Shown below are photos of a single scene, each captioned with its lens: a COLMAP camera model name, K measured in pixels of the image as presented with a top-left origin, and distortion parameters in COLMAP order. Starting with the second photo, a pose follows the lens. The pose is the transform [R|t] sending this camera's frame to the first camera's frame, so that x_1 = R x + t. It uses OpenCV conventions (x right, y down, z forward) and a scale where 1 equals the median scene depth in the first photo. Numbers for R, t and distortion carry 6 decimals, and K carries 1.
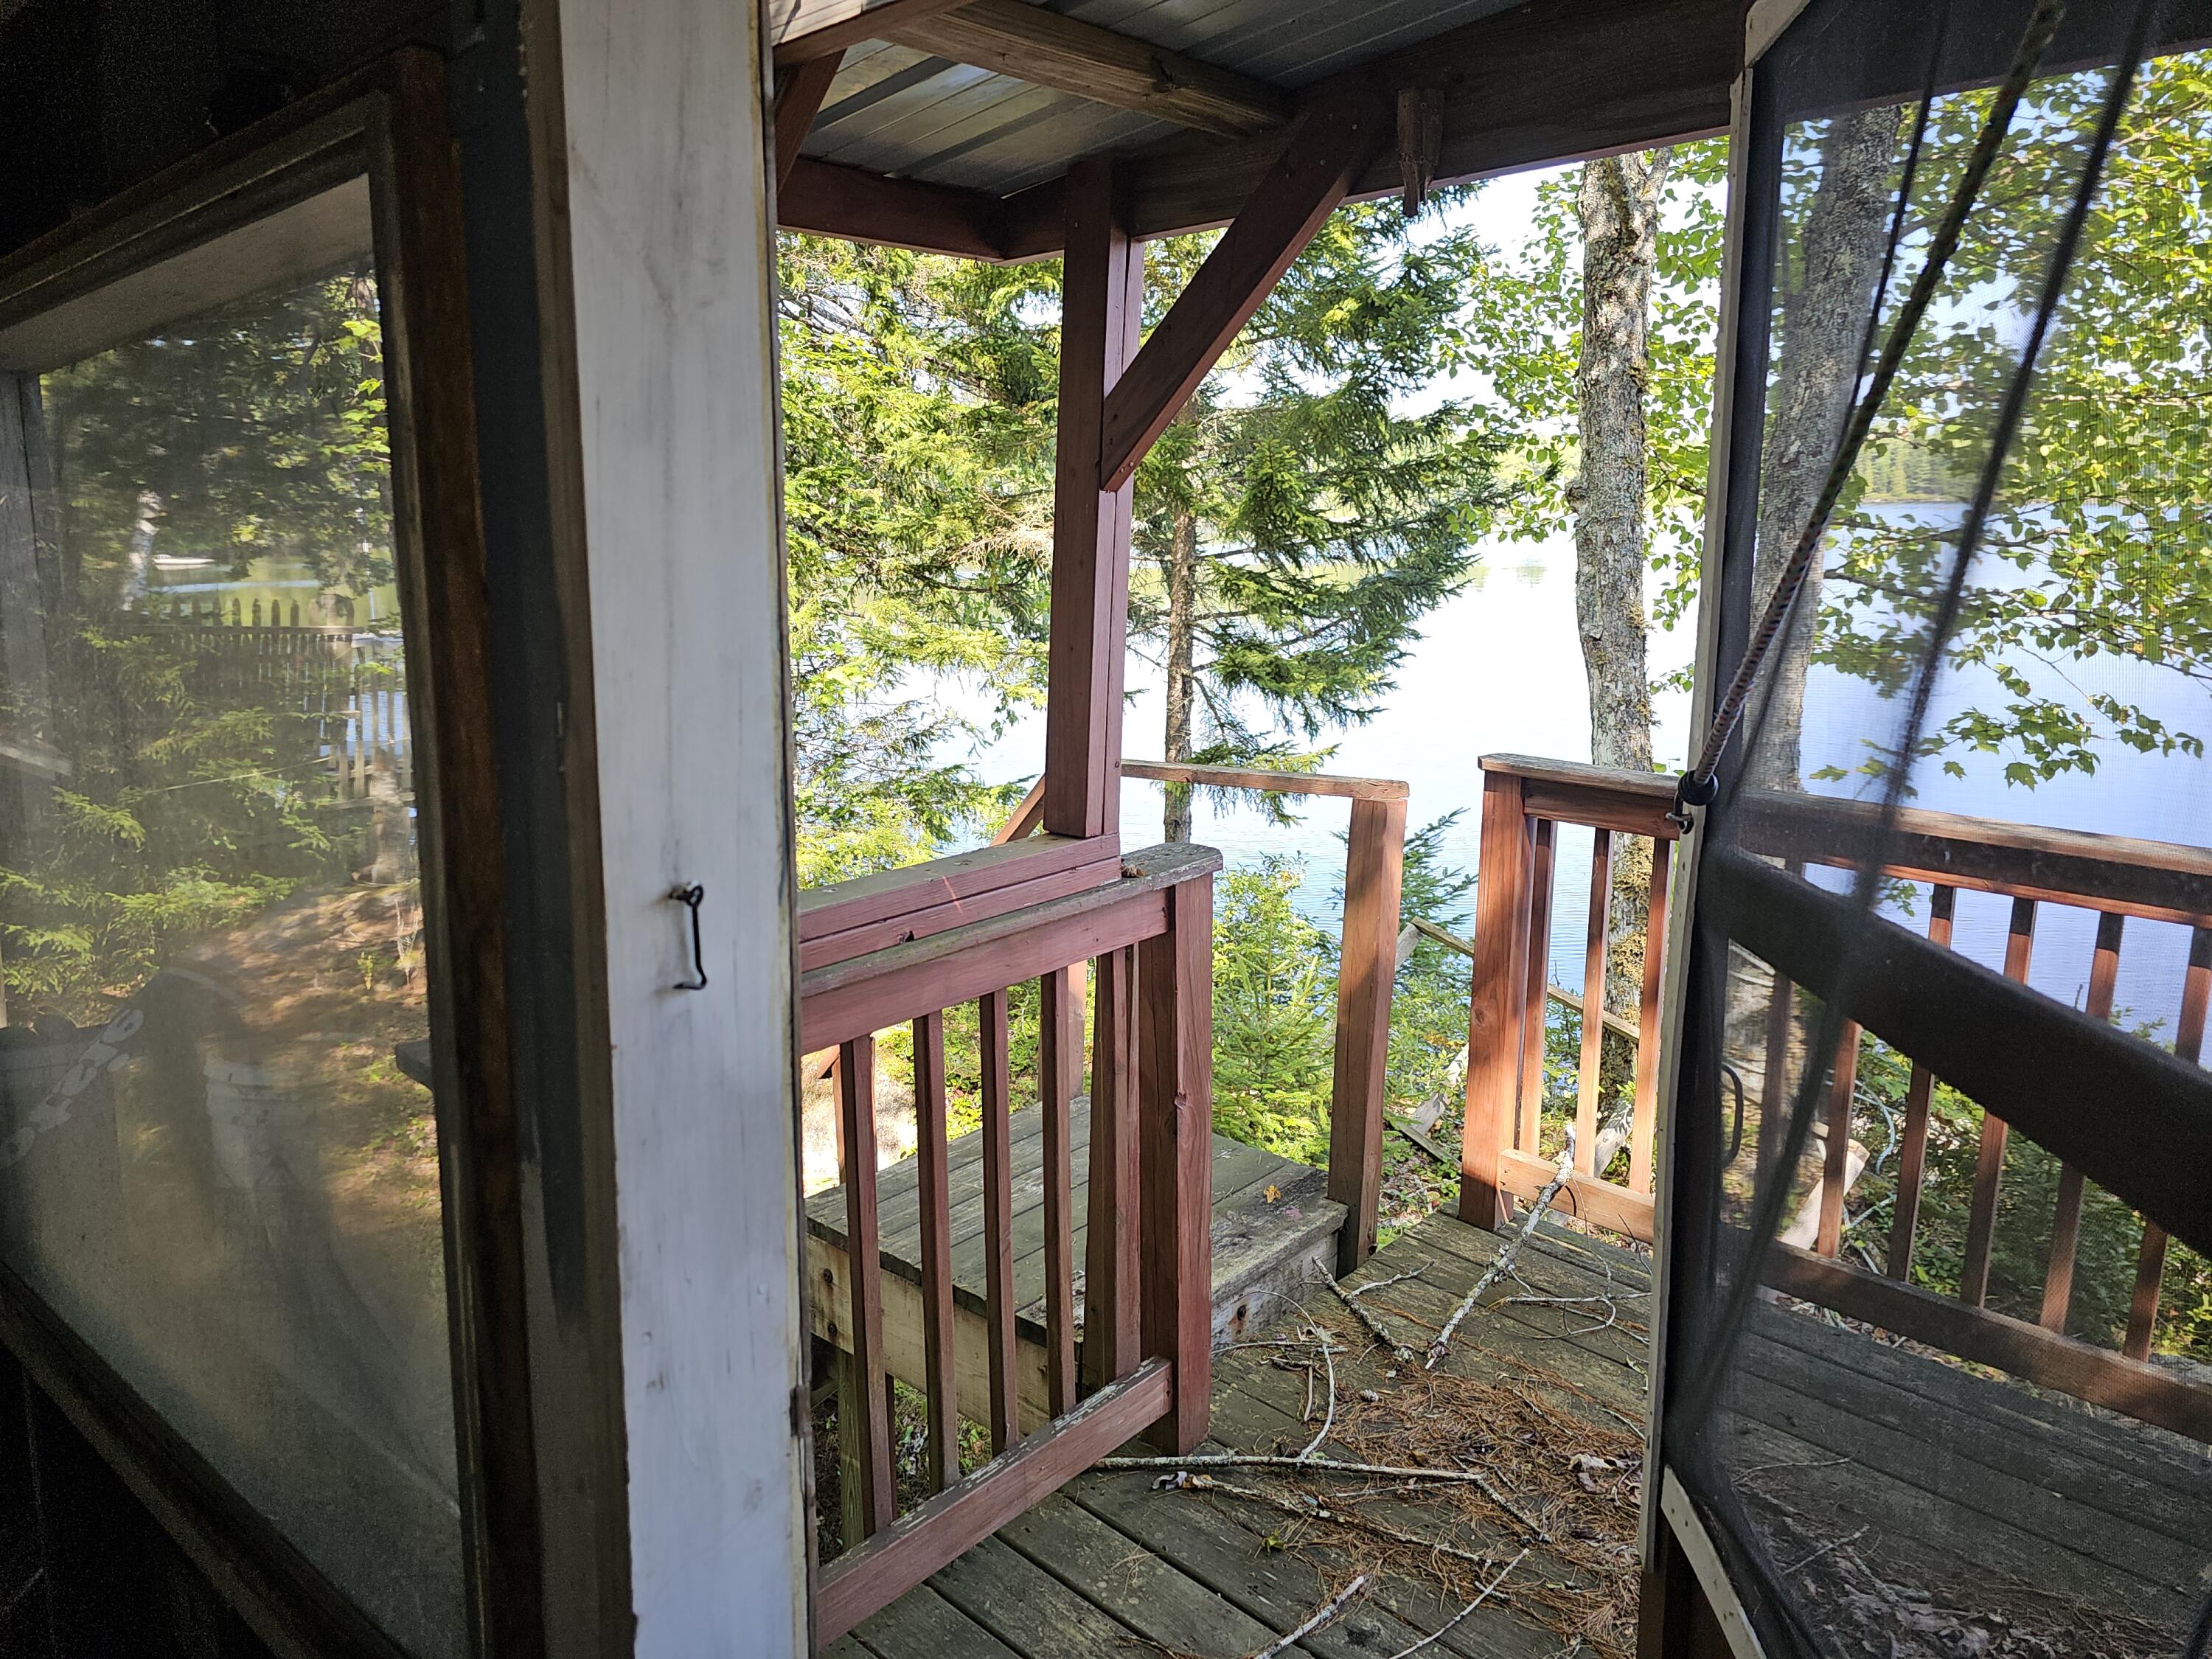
lens RADIAL K [[1476.1, 0, 1109.6], [0, 1476.1, 825.0], [0, 0, 1]] dist [0.031646, -0.026175]
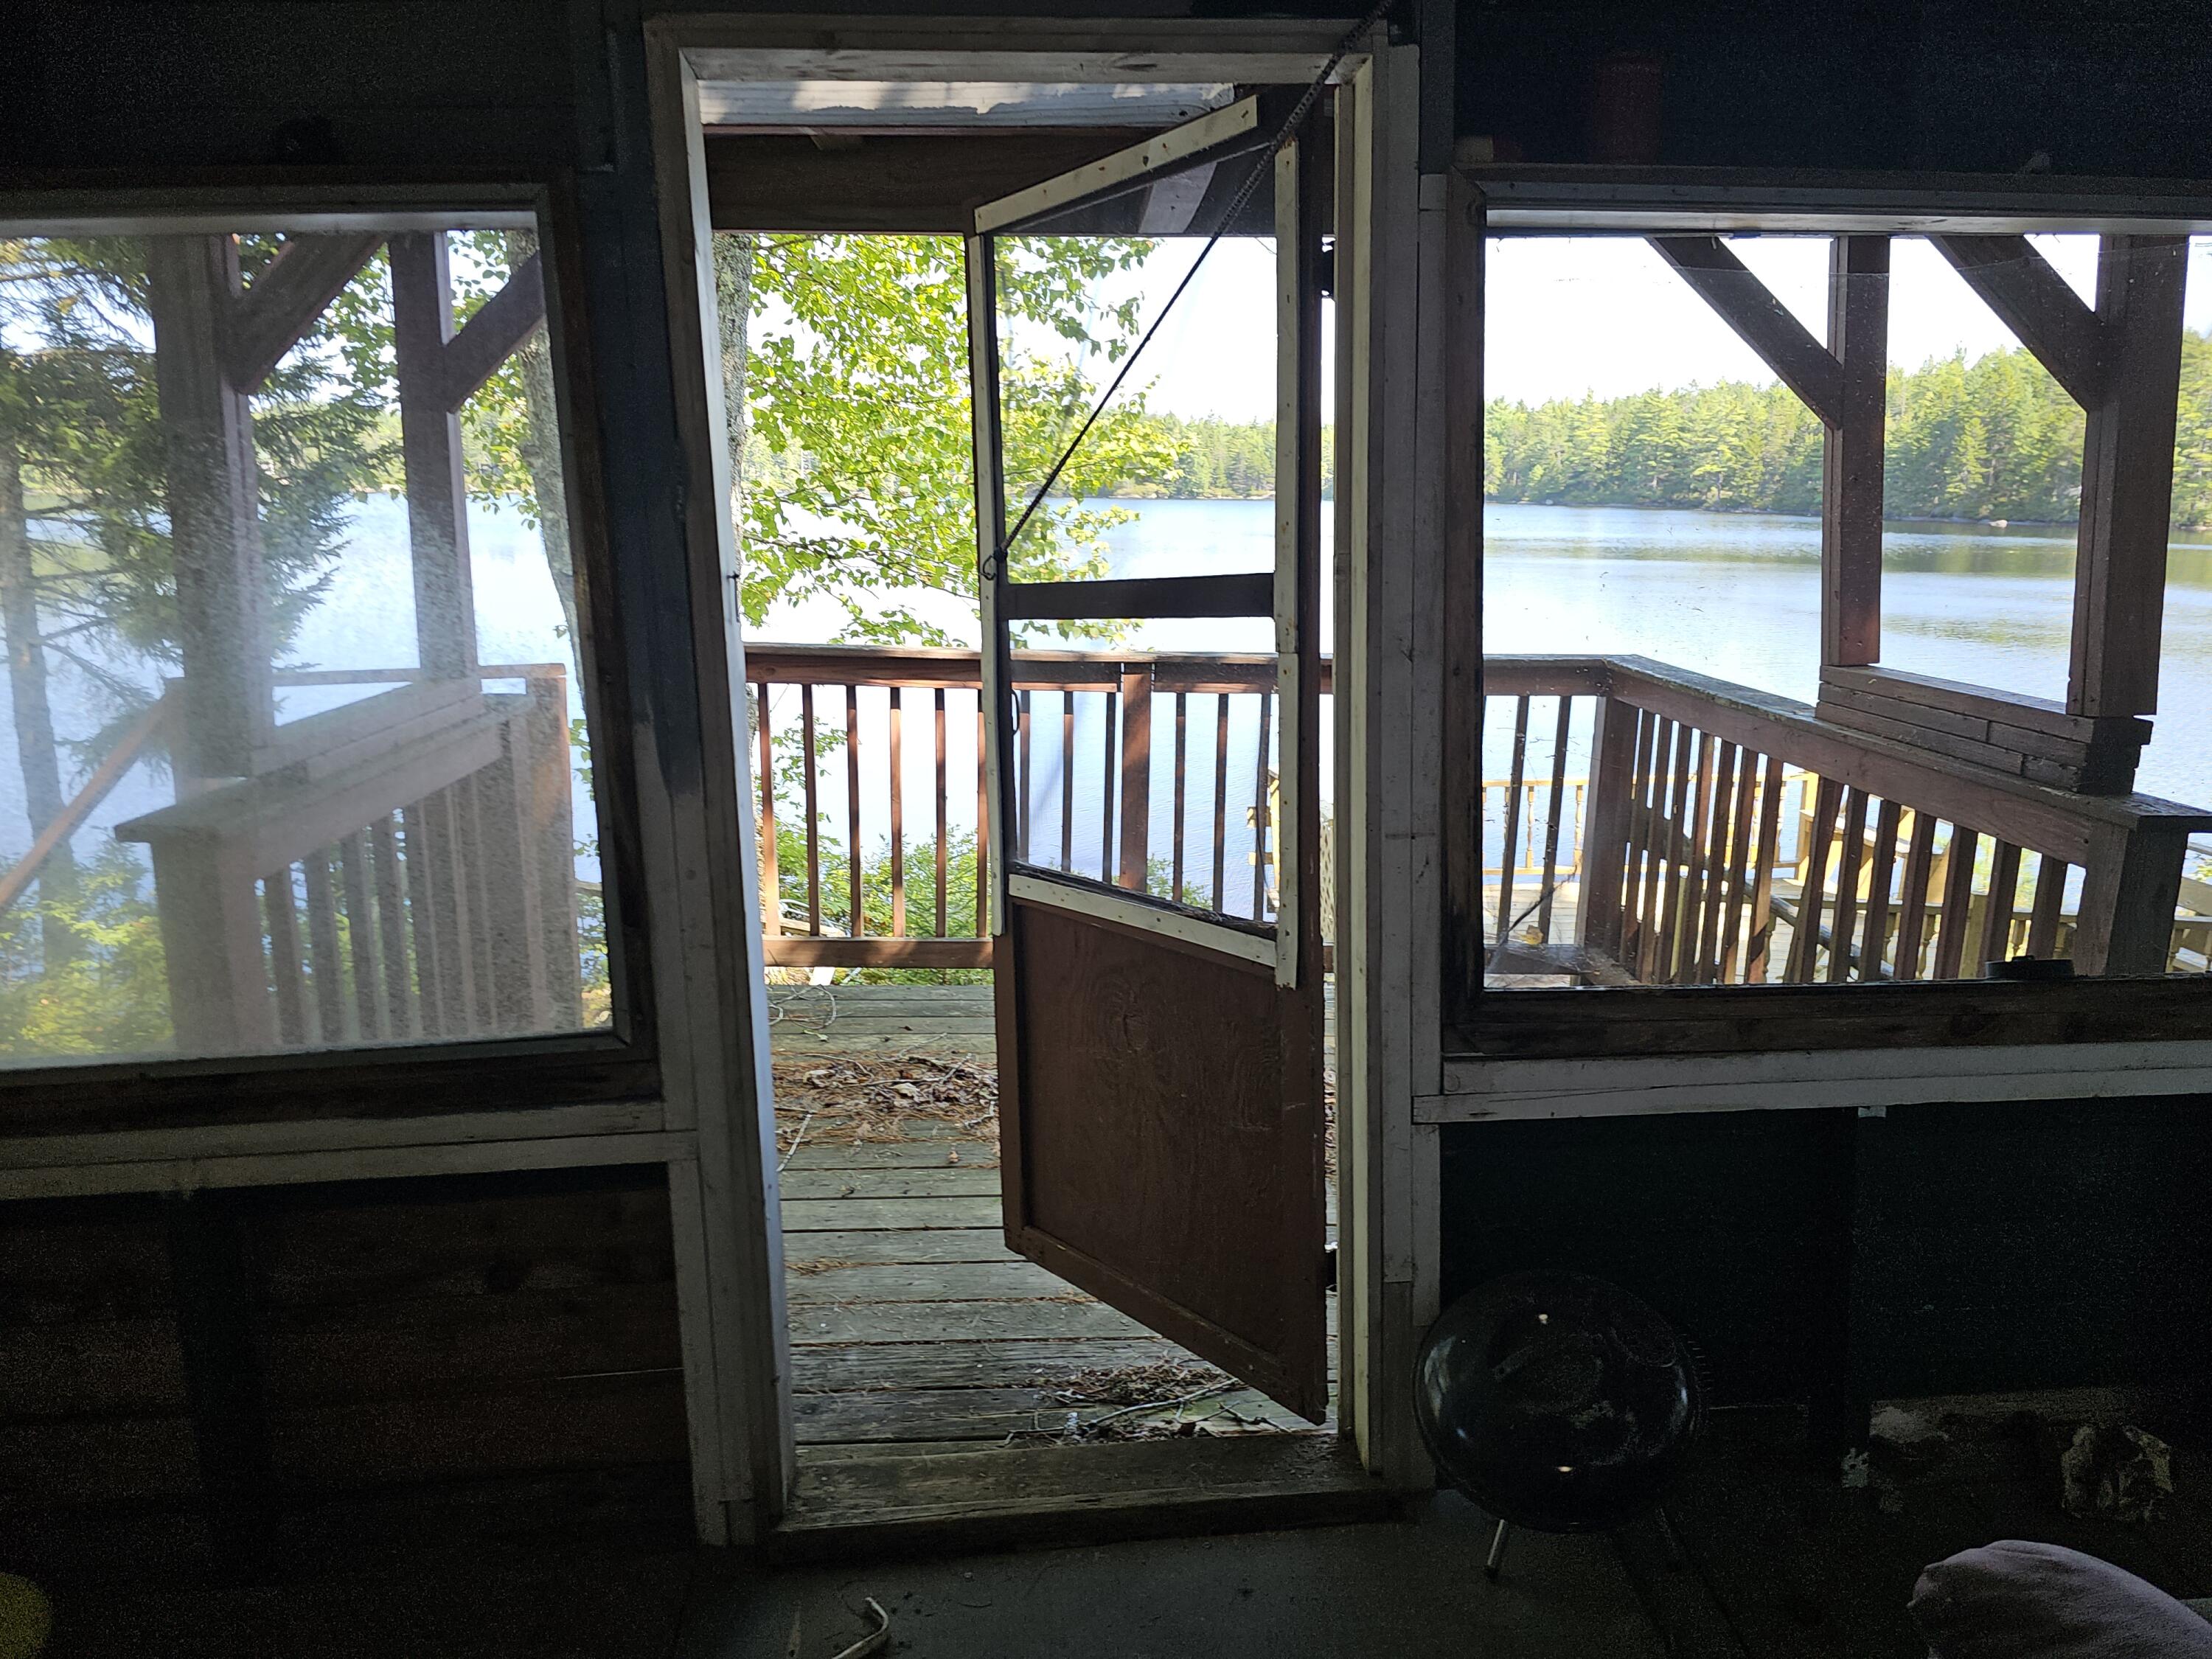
lens RADIAL K [[1476.1, 0, 1100.1], [0, 1476.1, 841.9], [0, 0, 1]] dist [0.031646, -0.026175]
pose [[0.715016, -0.144698, 0.683969, -0.293966], [0.127809, 0.988913, 0.075600, 0.068448], [-0.687326, 0.033363, 0.725583, -0.197710]]
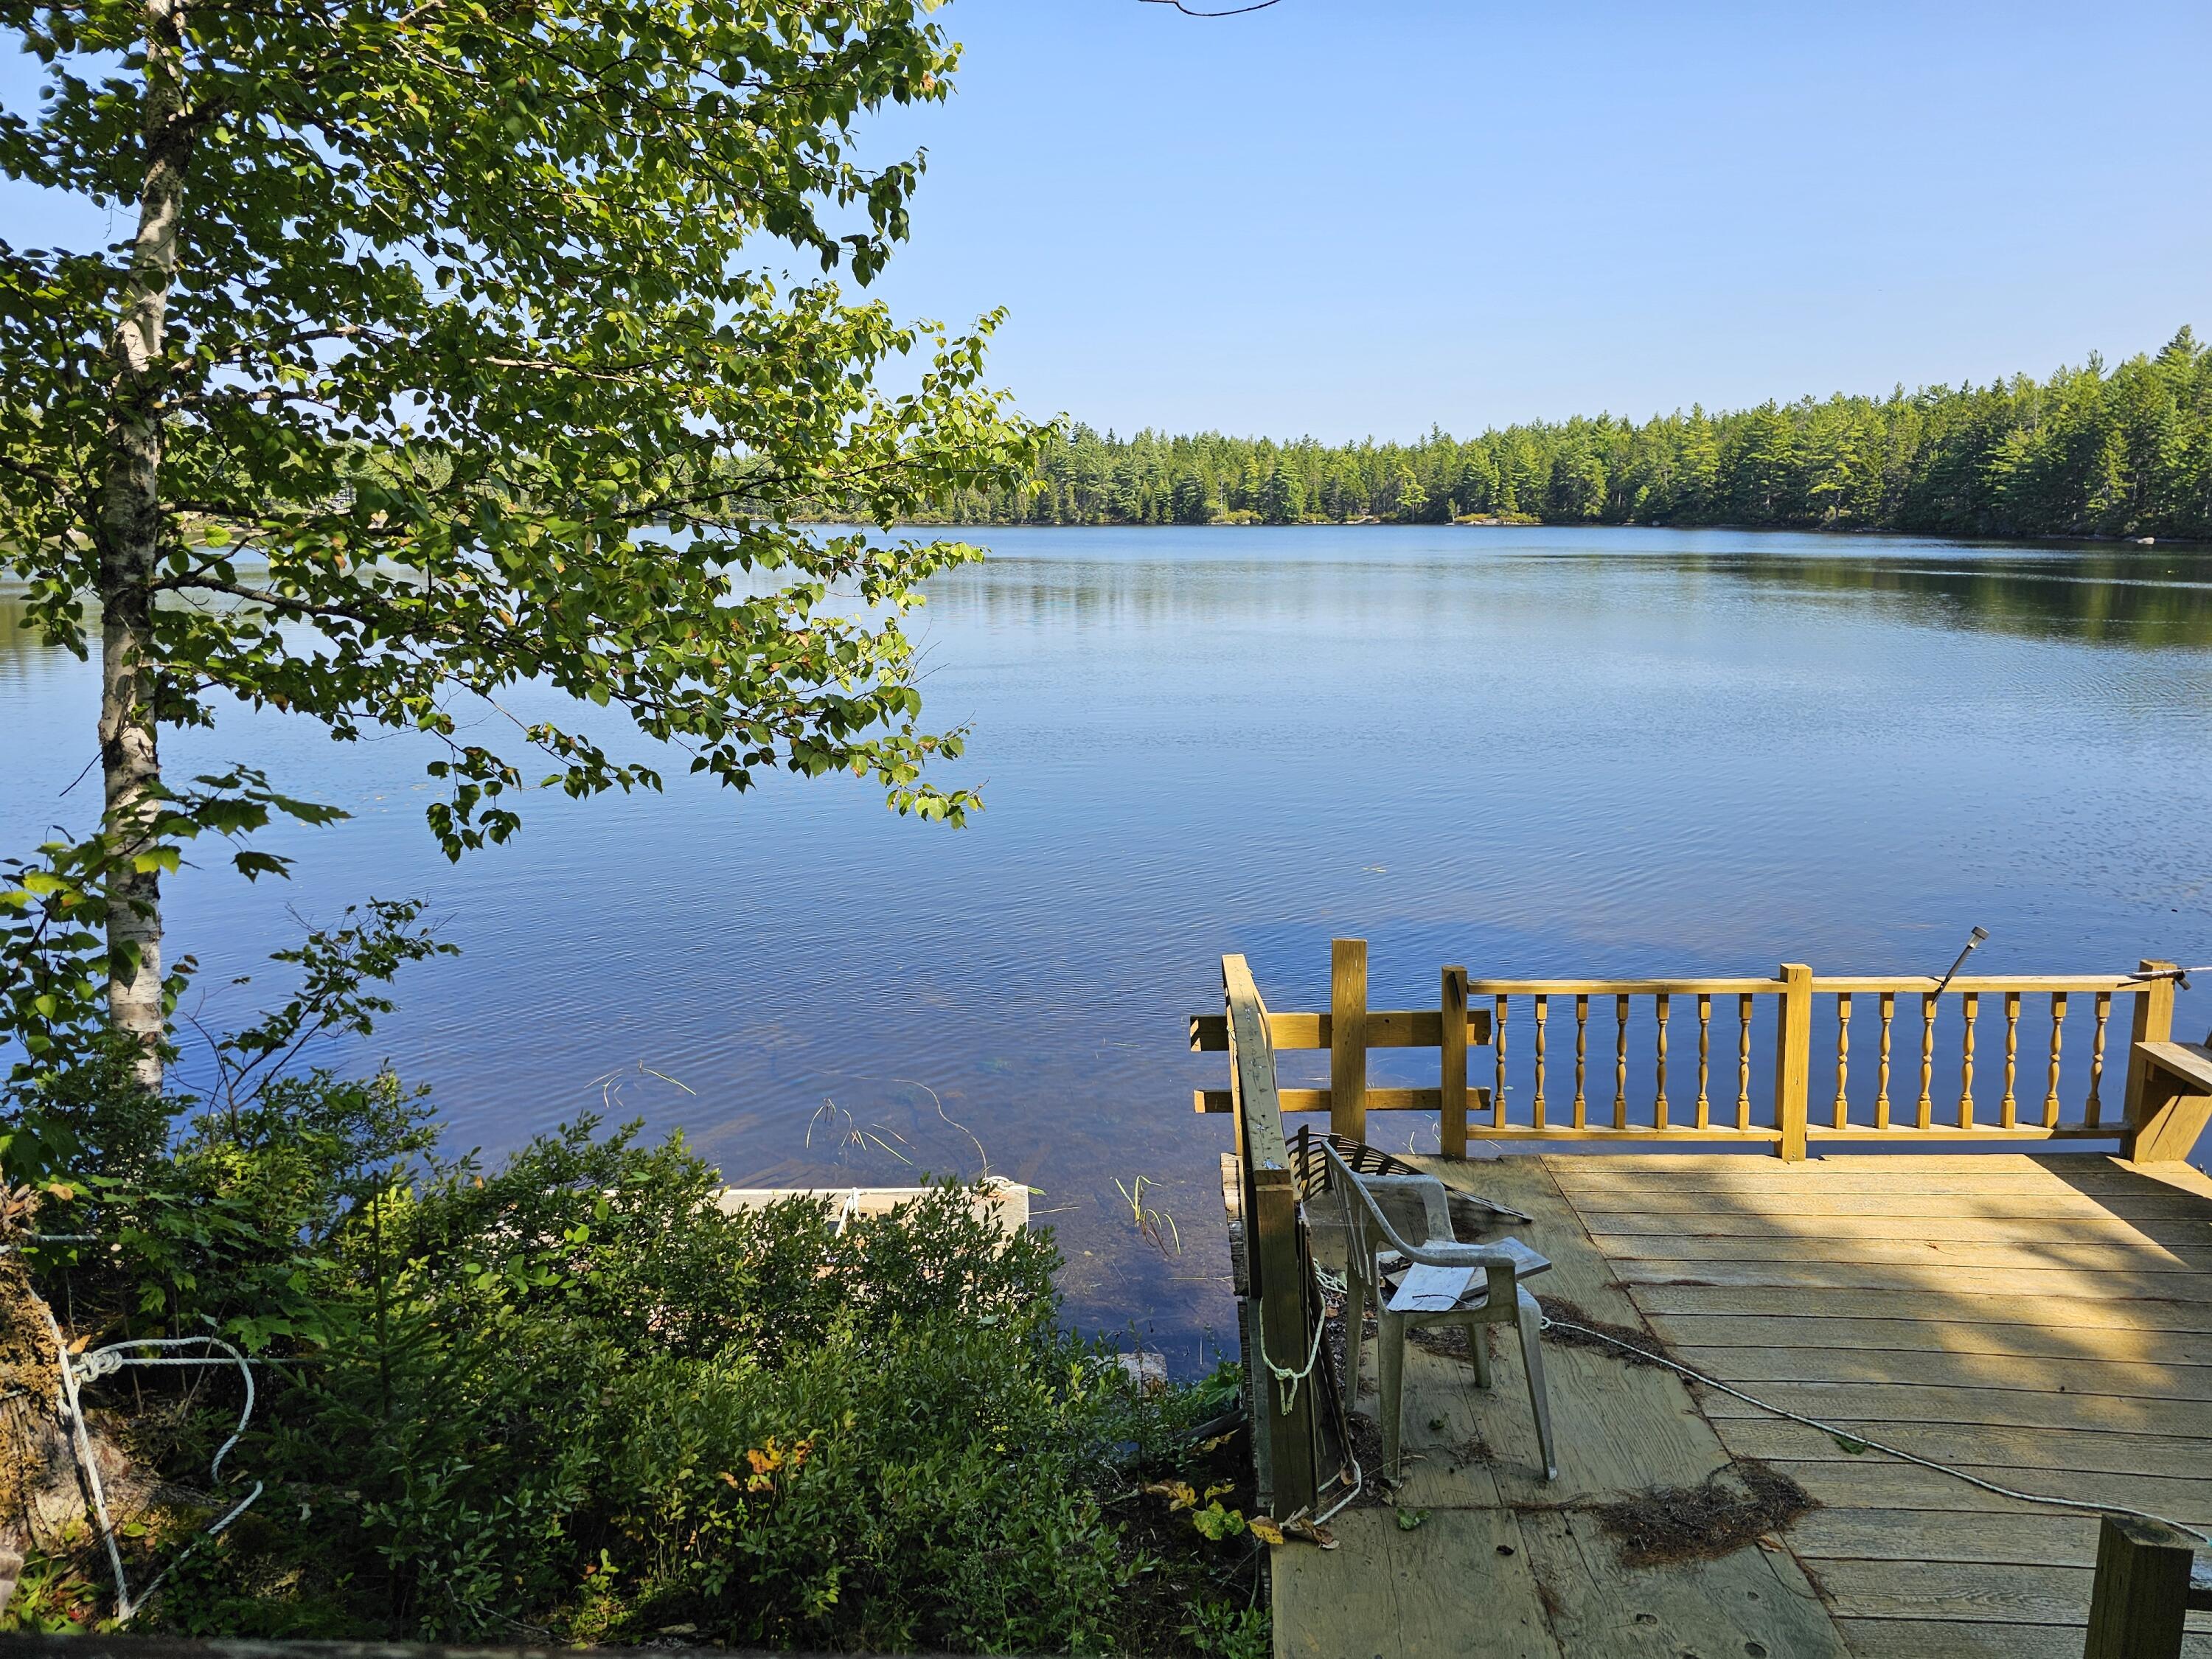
lens RADIAL K [[1476.1, 0, 1125.2], [0, 1476.1, 812.3], [0, 0, 1]] dist [0.031646, -0.026175]
pose [[0.749144, -0.120879, 0.651285, 0.379485], [0.131263, 0.990801, 0.032908, -0.026323], [-0.649271, 0.060837, 0.758120, 0.200349]]
